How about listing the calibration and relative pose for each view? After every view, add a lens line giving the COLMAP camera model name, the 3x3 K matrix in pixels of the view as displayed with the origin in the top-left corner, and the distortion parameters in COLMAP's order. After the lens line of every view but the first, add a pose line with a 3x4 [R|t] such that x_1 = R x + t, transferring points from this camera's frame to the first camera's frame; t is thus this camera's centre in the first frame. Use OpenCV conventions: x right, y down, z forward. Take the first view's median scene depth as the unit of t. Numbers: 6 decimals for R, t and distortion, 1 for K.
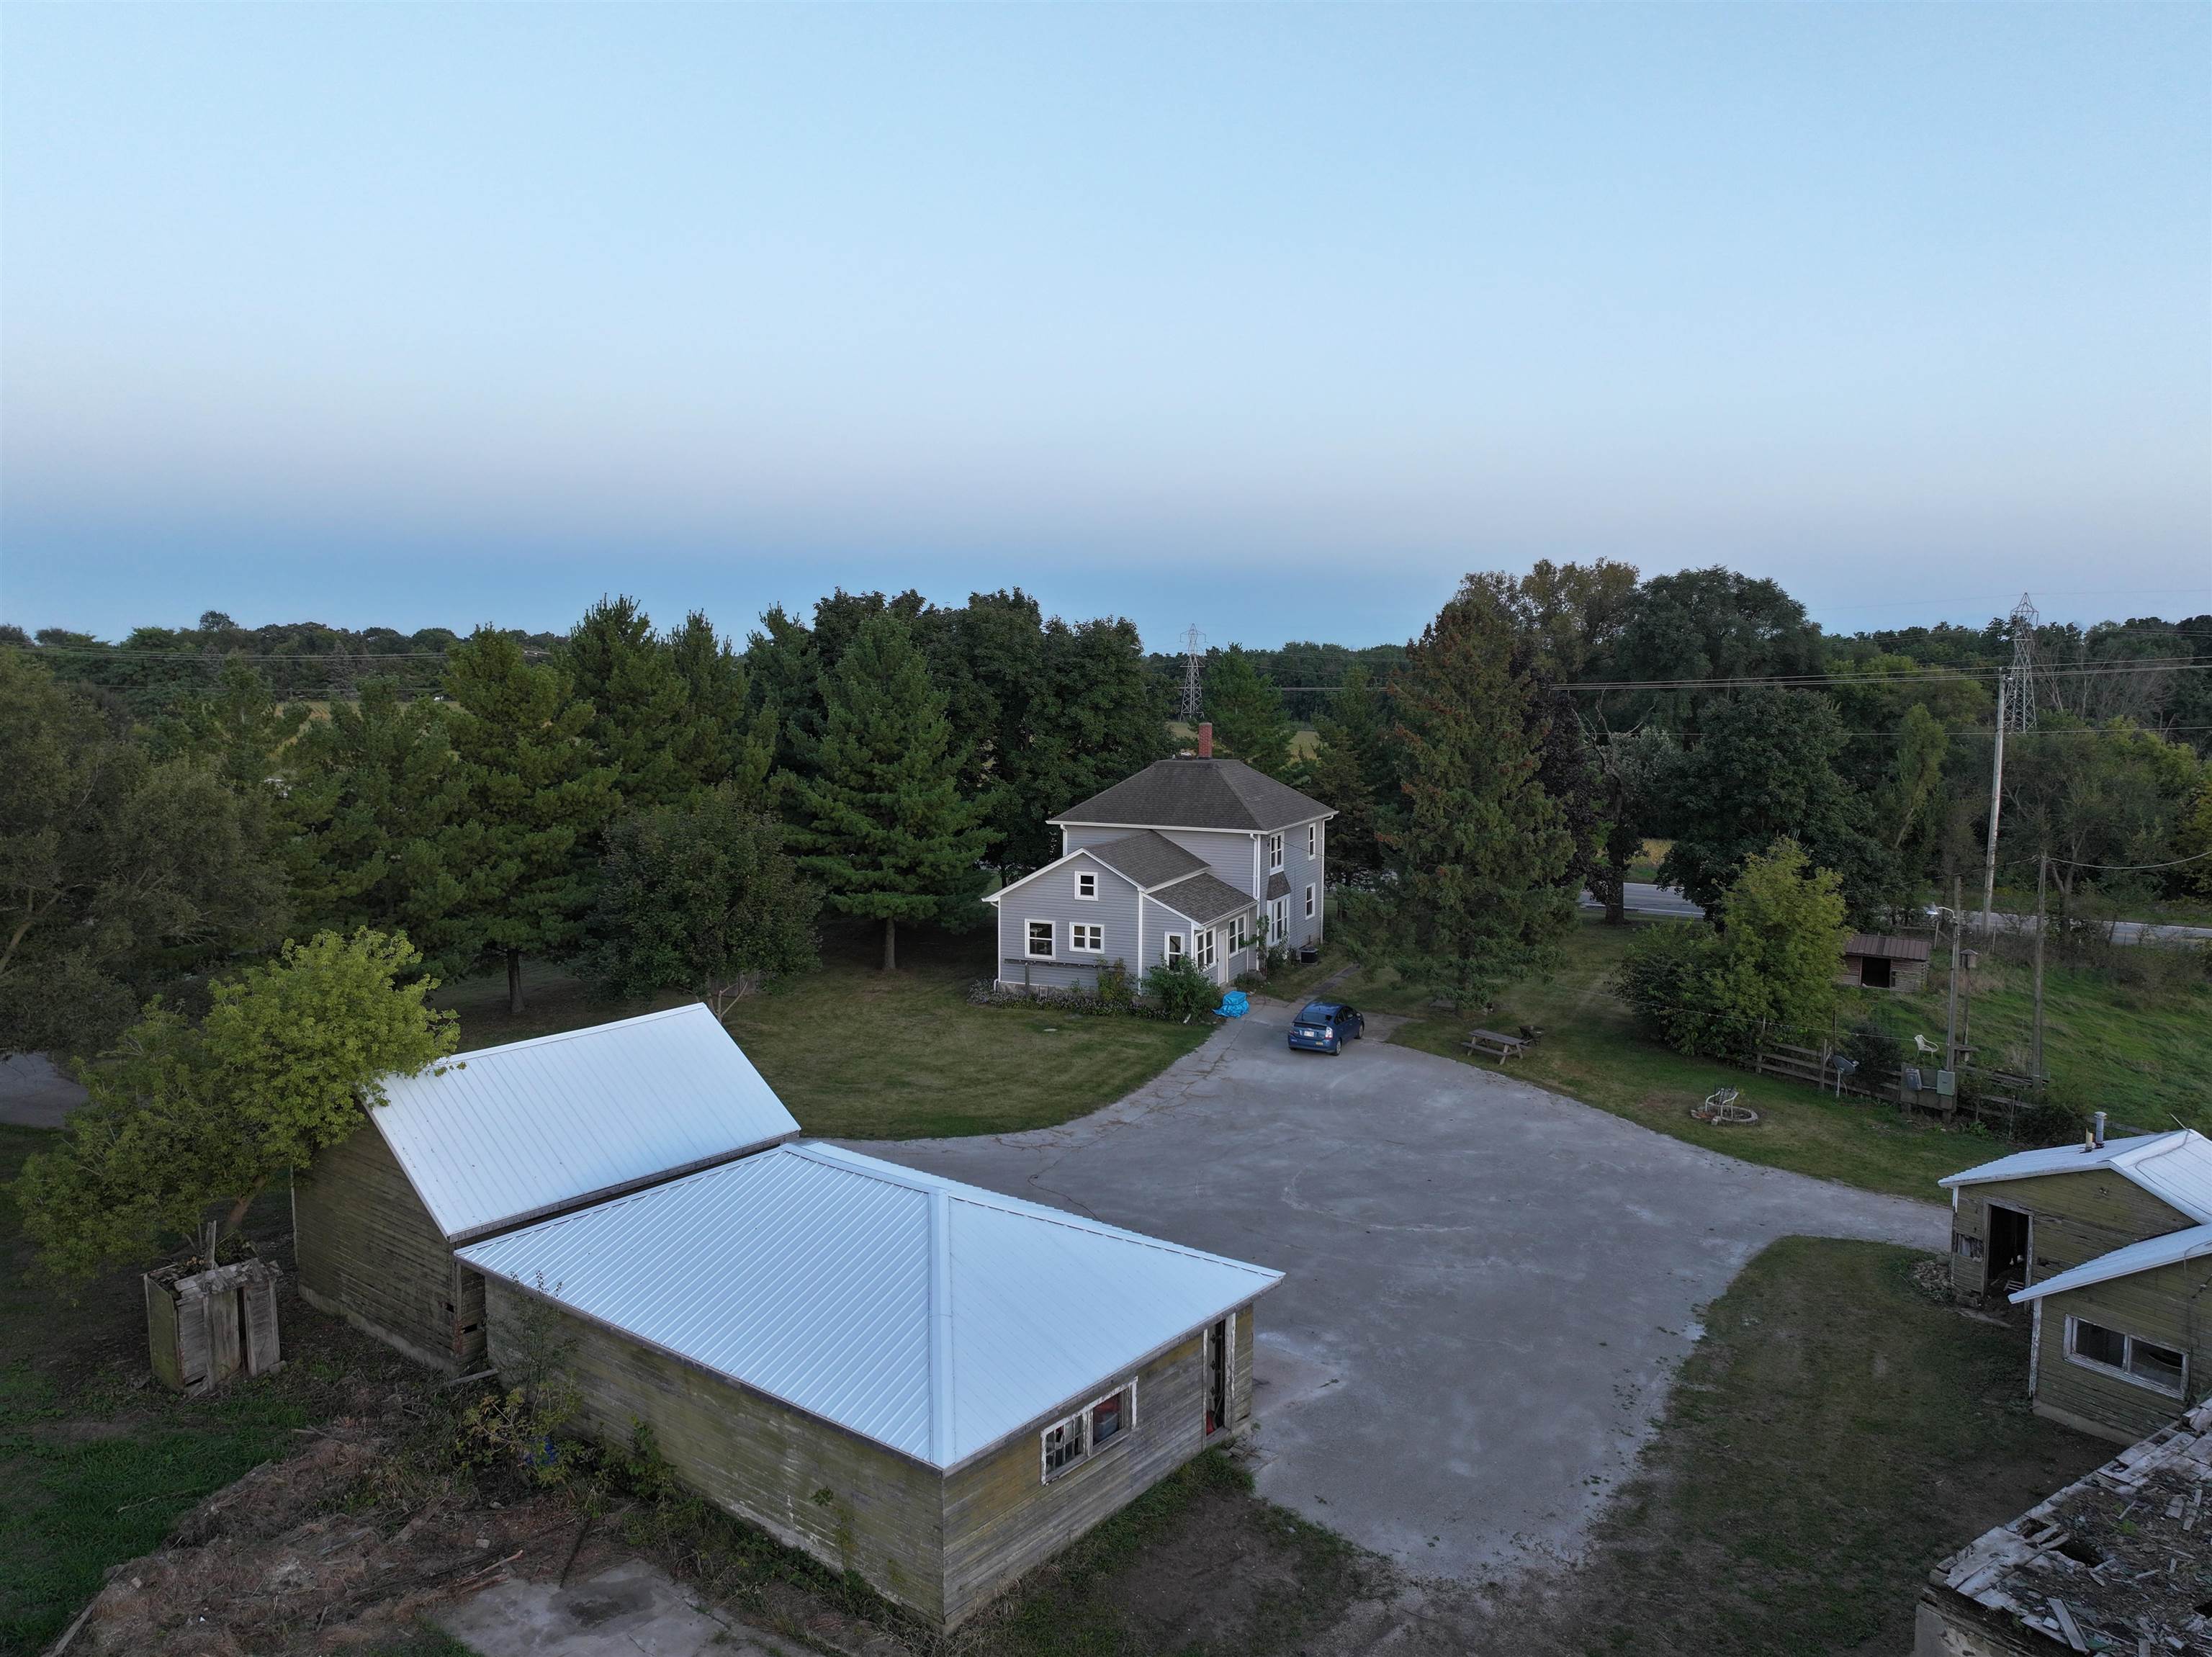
lens RADIAL K [[1527.7, 0, 1107.1], [0, 1527.7, 827.0], [0, 0, 1]] dist [0.003504, 0.018092]
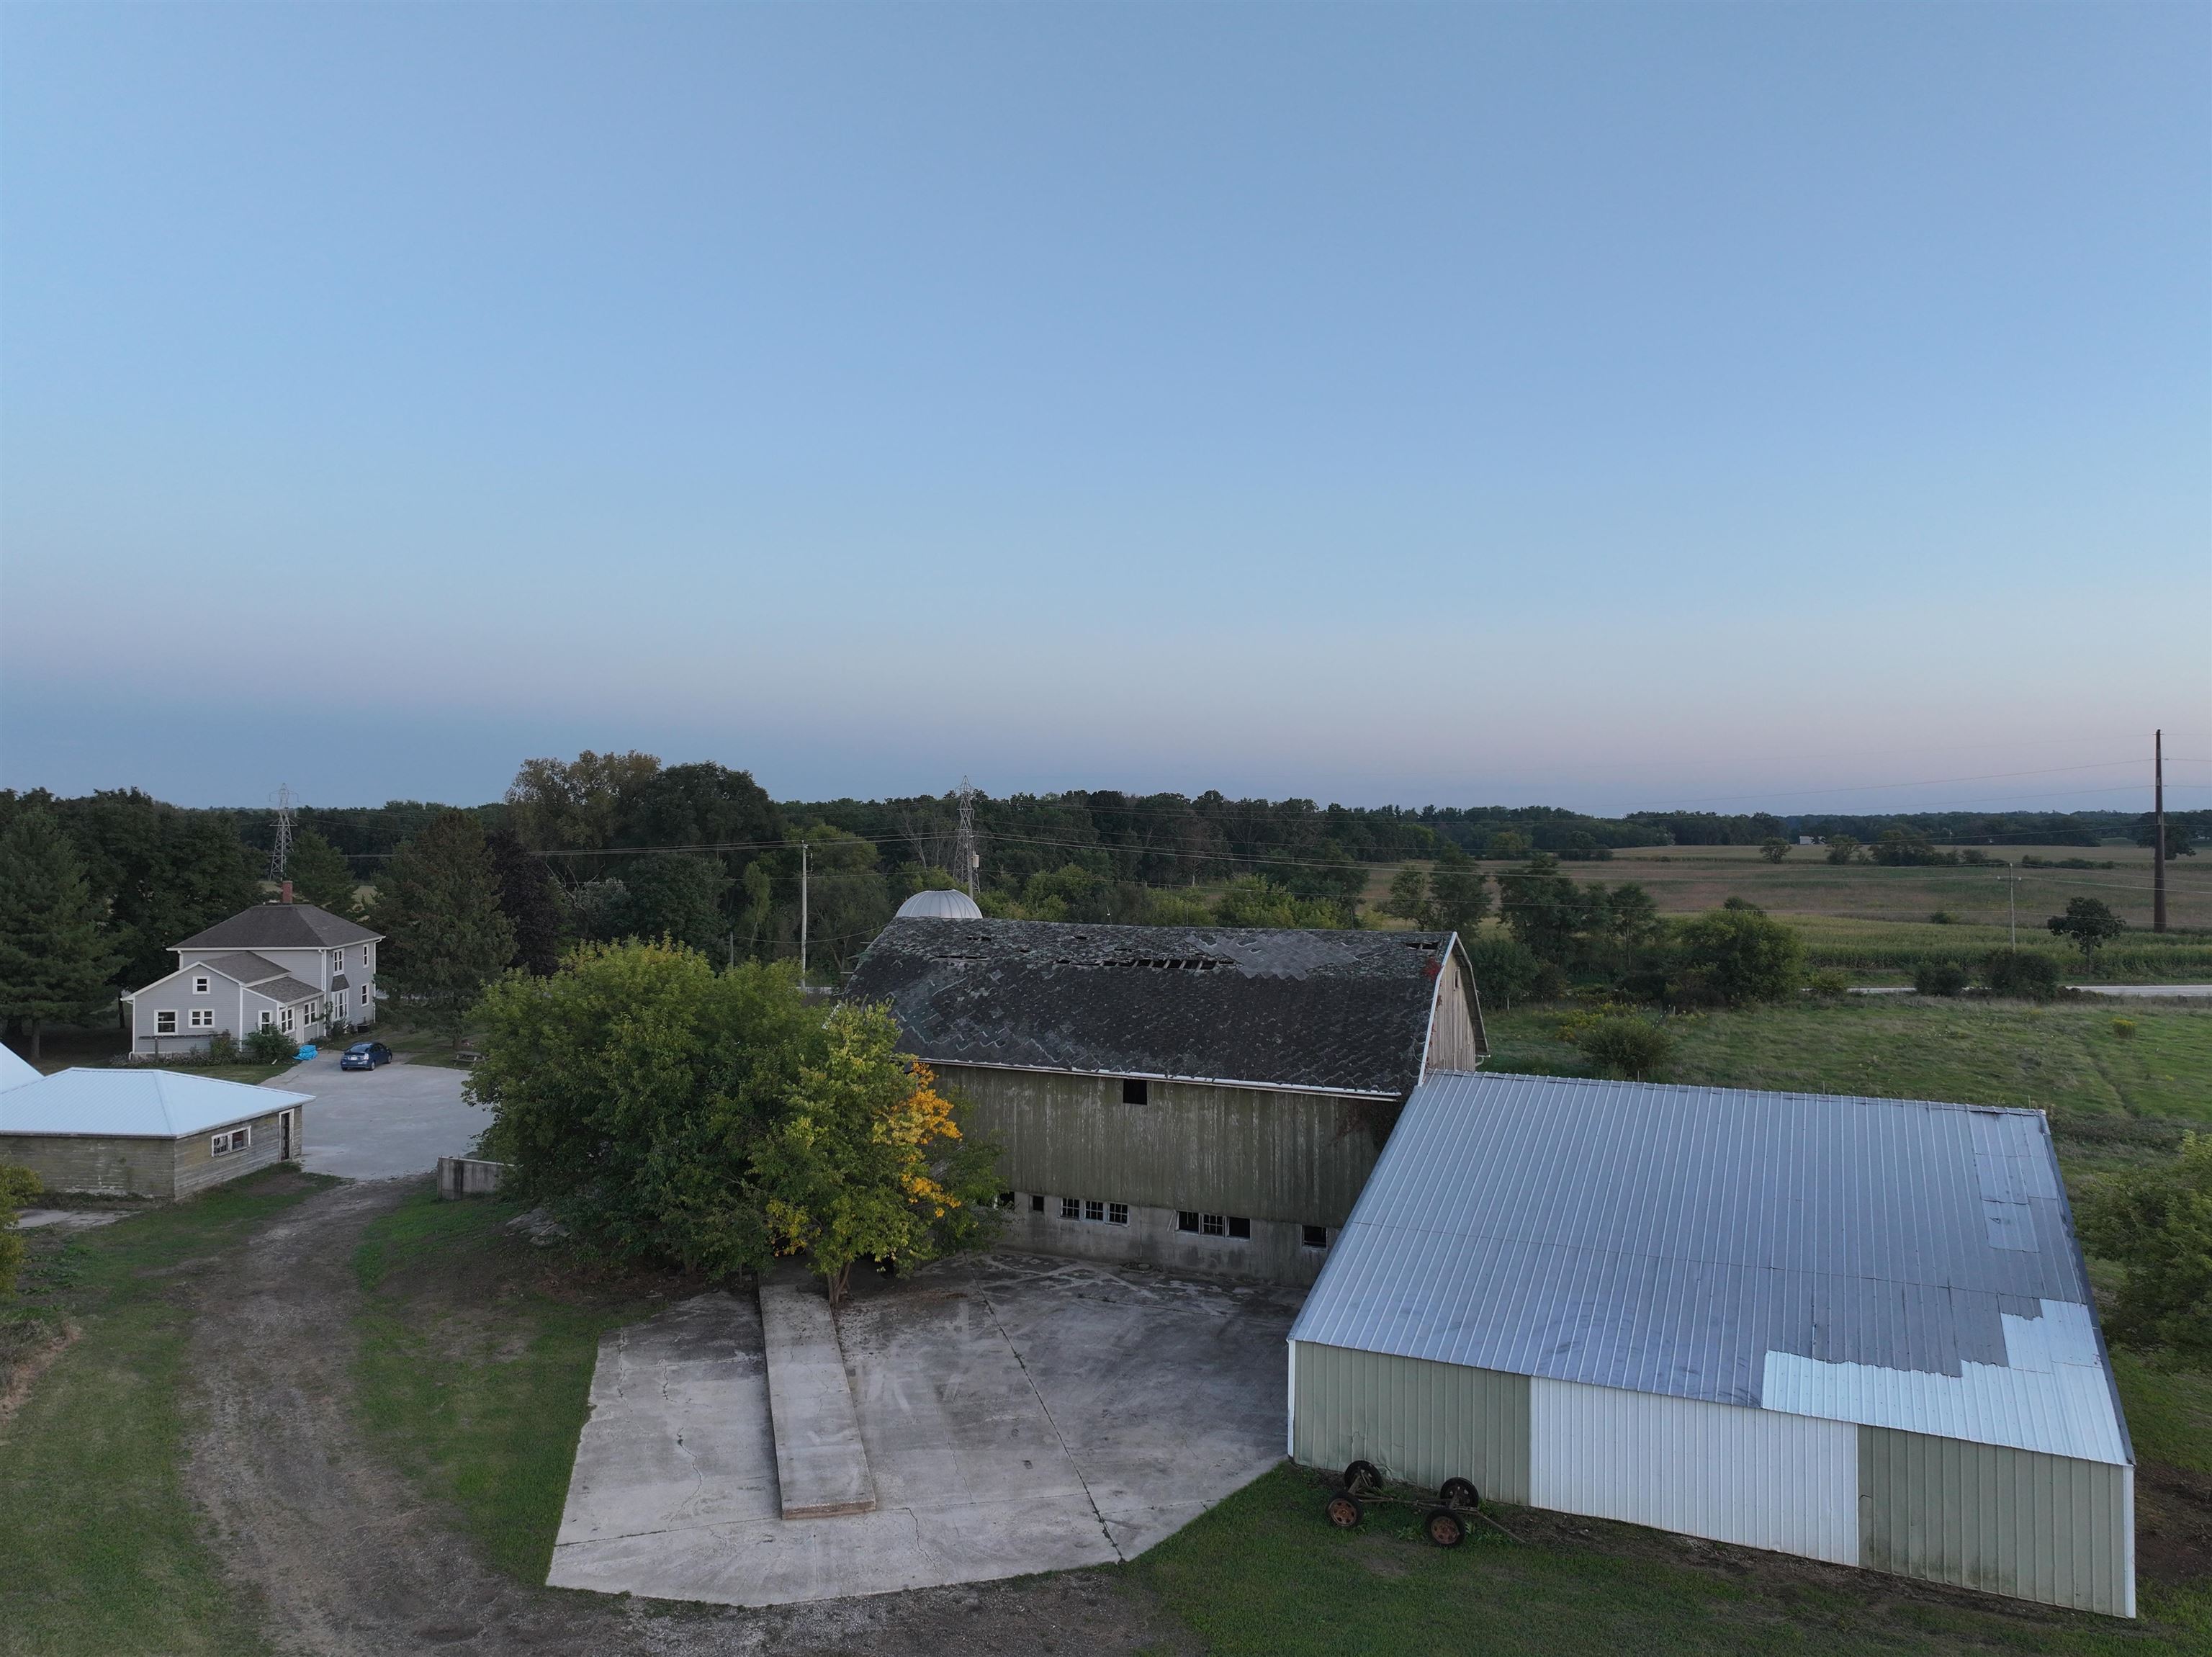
lens RADIAL K [[1527.7, 0, 1087.6], [0, 1527.7, 824.7], [0, 0, 1]] dist [0.003504, 0.018092]
pose [[0.858631, -0.000738, 0.512593, -0.035824], [0.052414, 0.994884, -0.086365, 0.053650], [-0.509907, 0.101023, 0.854277, -0.772539]]
